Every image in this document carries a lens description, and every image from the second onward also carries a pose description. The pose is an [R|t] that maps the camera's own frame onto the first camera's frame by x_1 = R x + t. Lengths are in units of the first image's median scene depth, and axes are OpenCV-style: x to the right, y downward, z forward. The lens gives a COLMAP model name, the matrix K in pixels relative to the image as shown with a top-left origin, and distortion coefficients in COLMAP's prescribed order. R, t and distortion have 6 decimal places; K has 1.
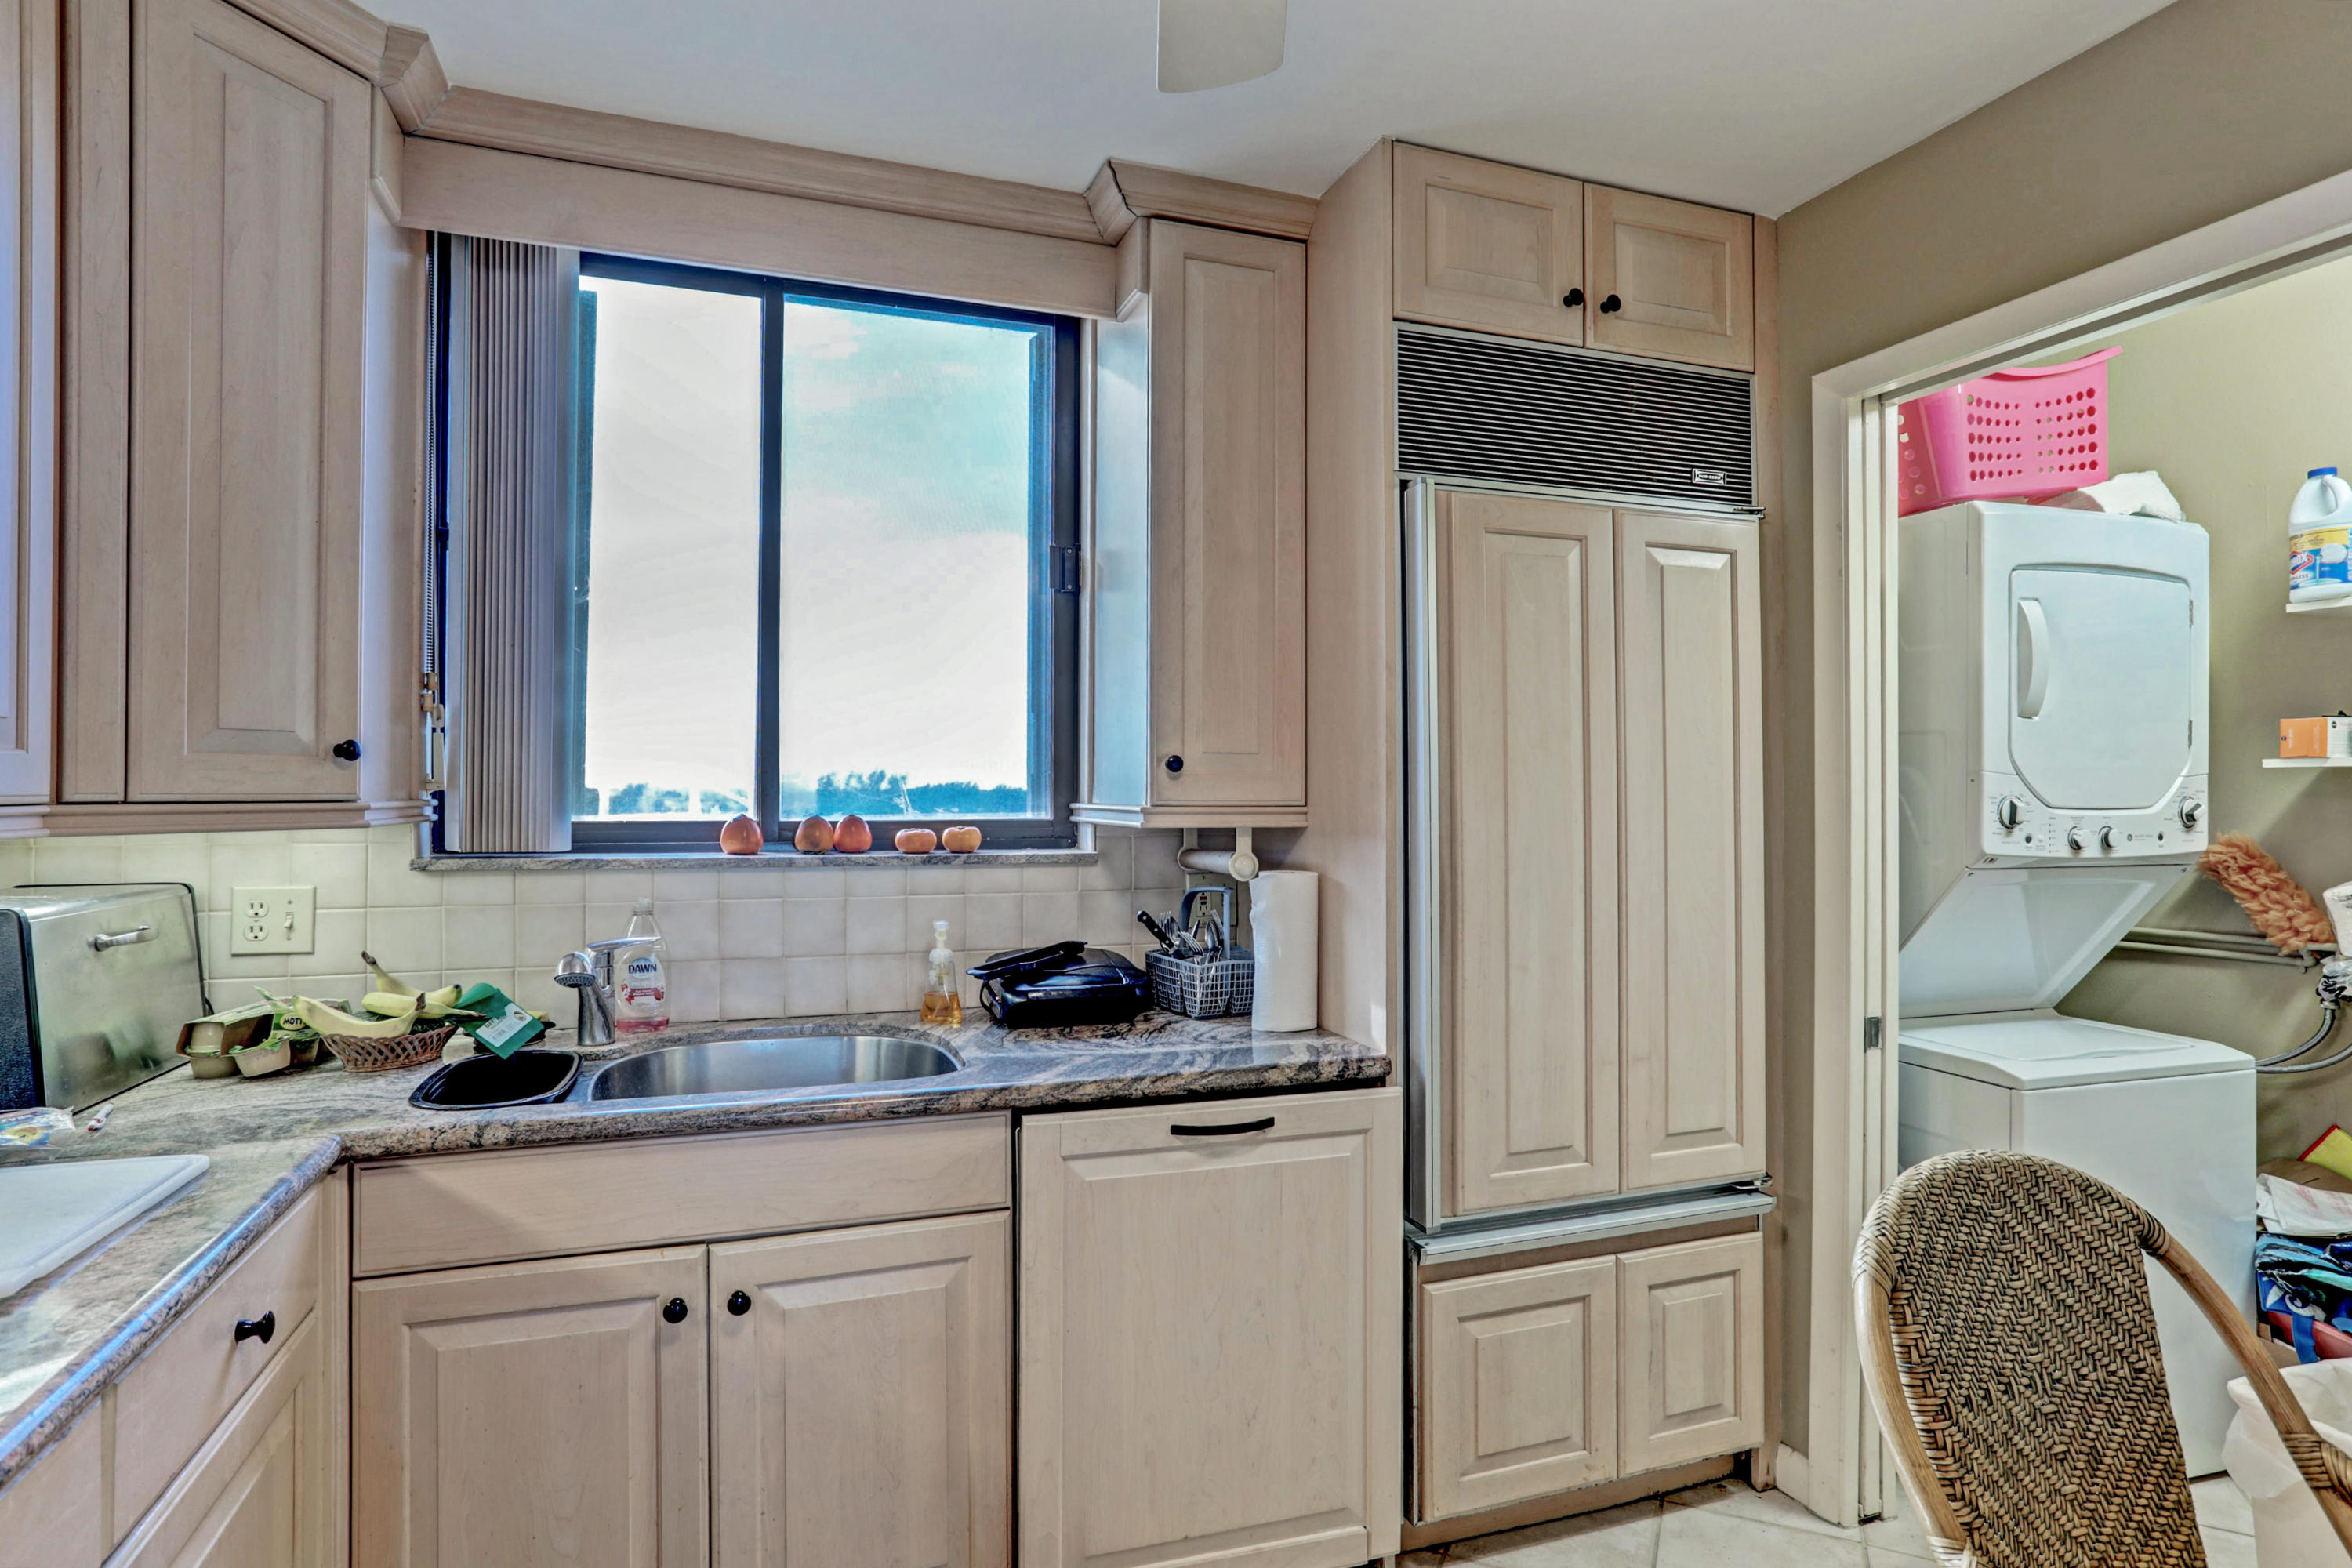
lens RADIAL K [[1163.3, 0, 1177.8], [0, 1163.3, 795.6], [0, 0, 1]] dist [0.001805, 0.001340]
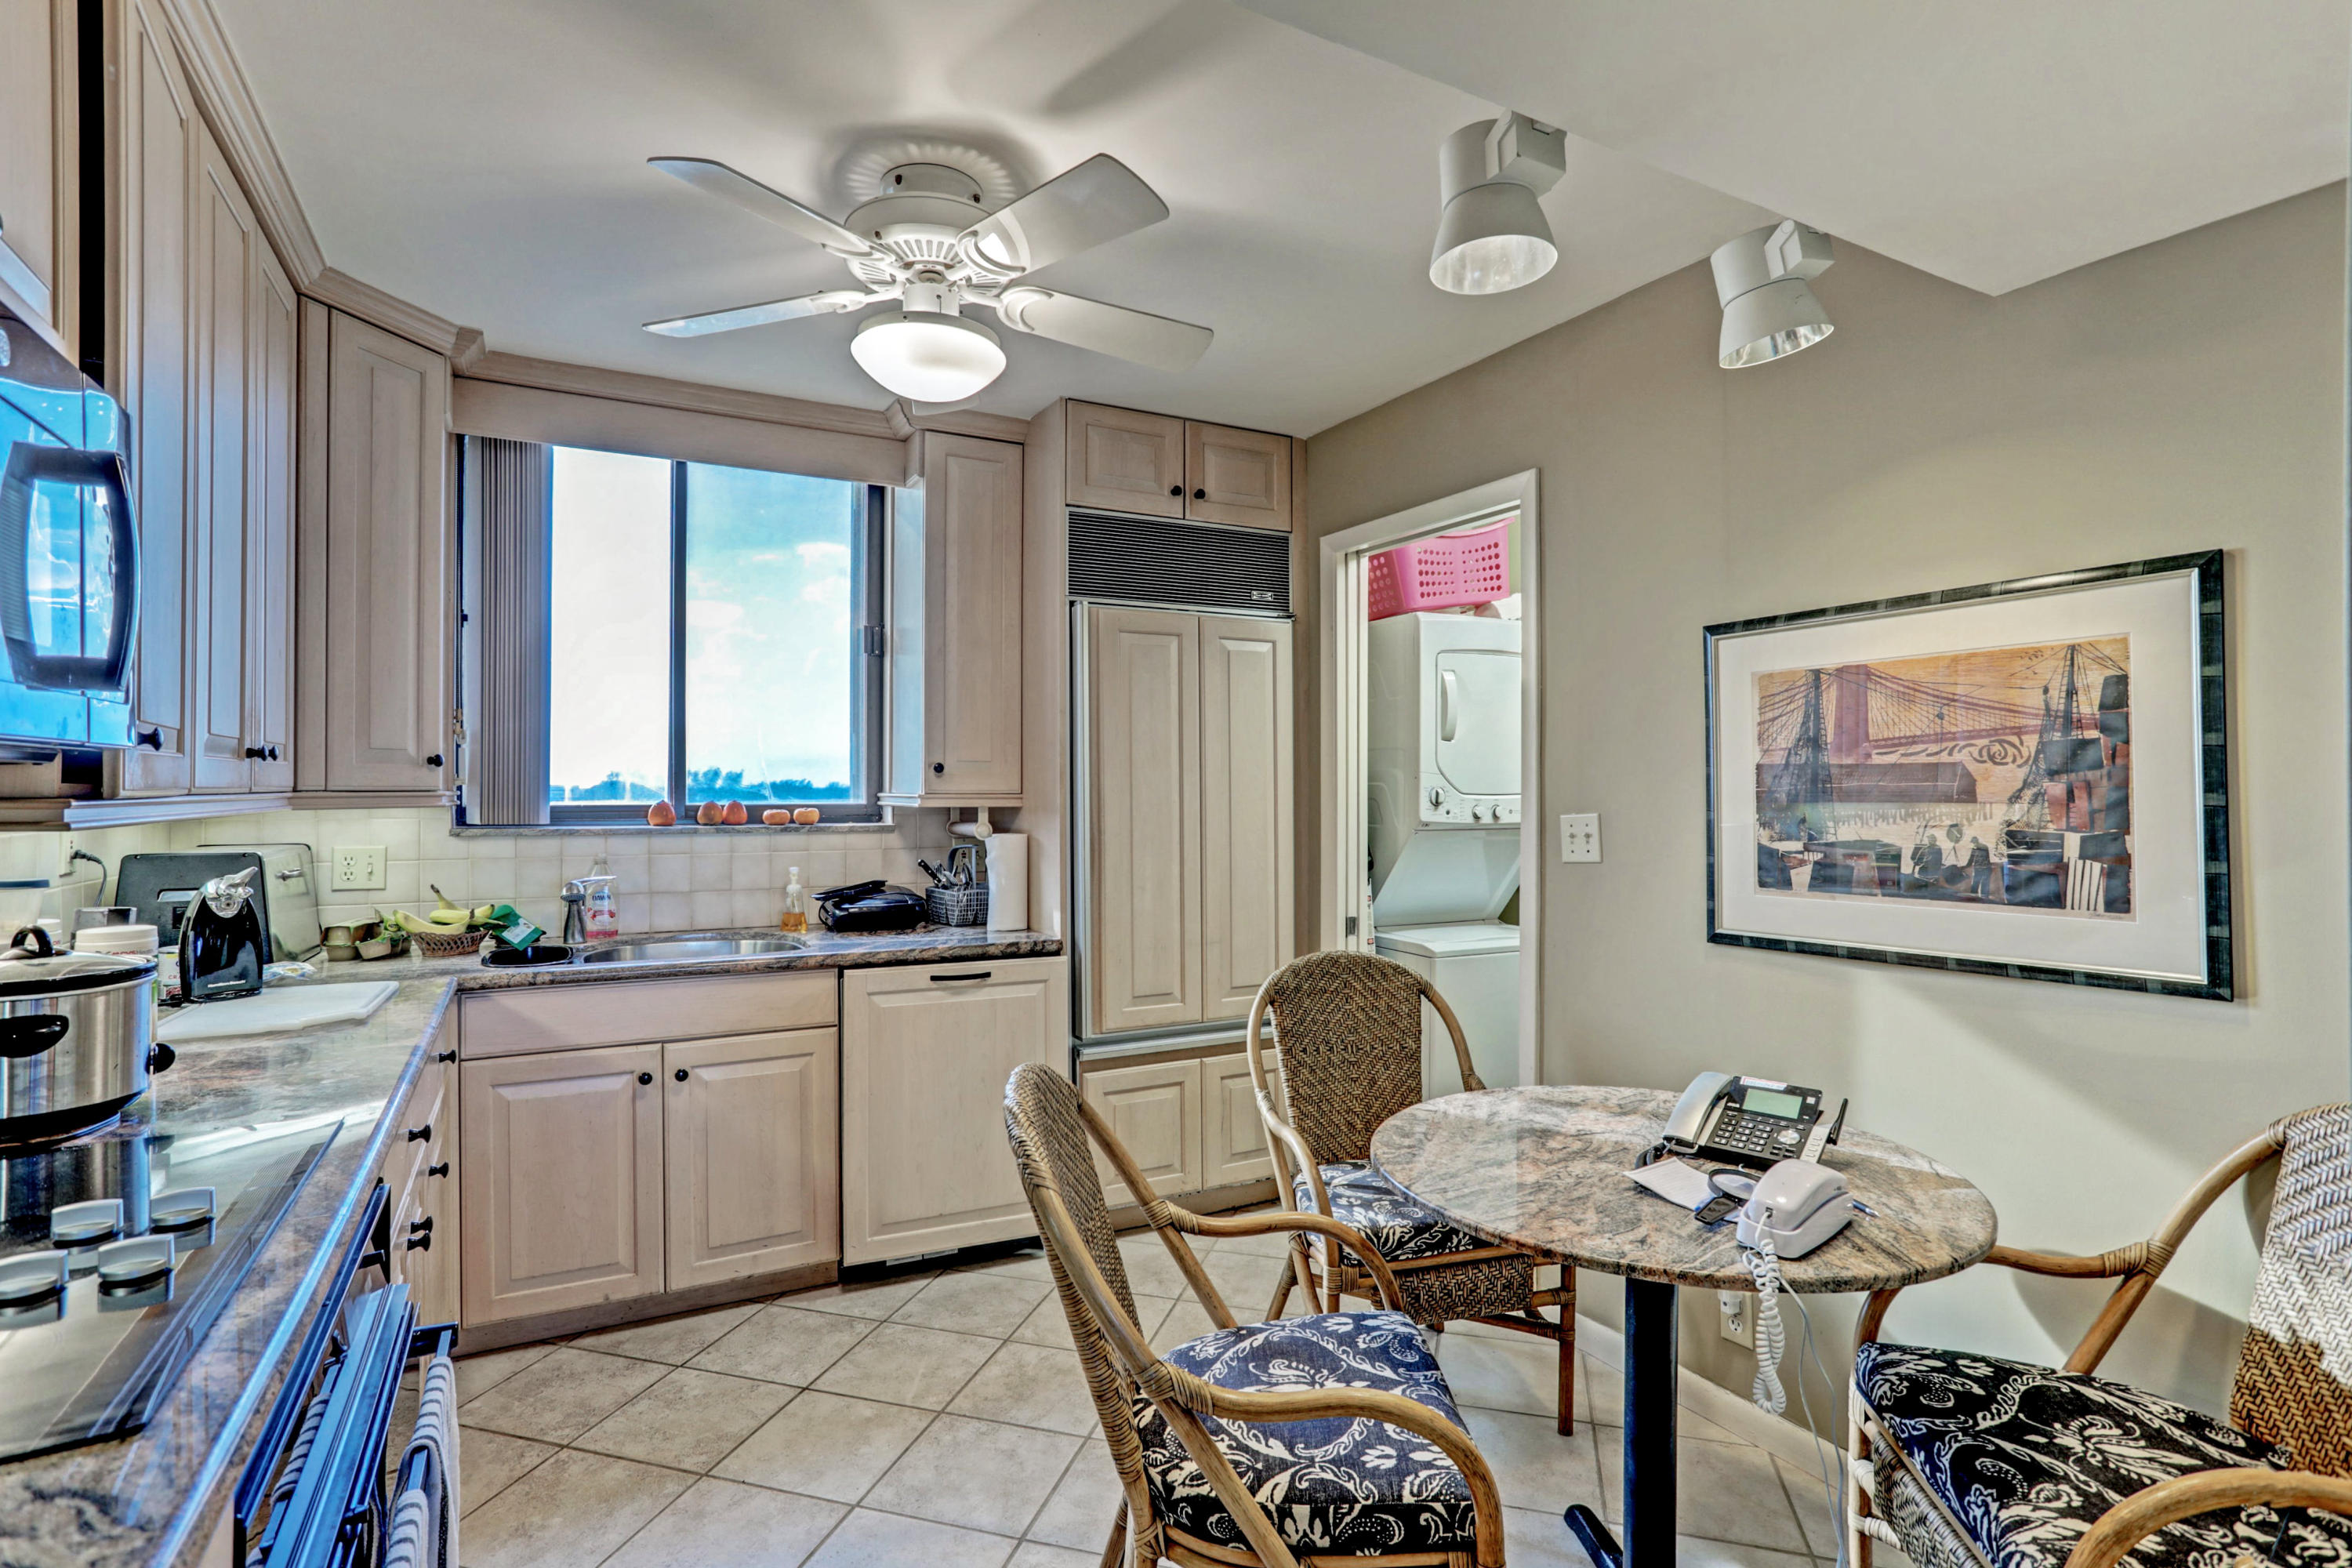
lens RADIAL K [[1465.1, 0, 1172.8], [0, 1465.1, 807.3], [0, 0, 1]] dist [-0.001304, 0.001379]
pose [[0.997469, -0.001755, 0.071075, 0.180277], [0.001264, 0.999975, 0.006963, 0.014059], [-0.071086, -0.006855, 0.997447, -1.090059]]
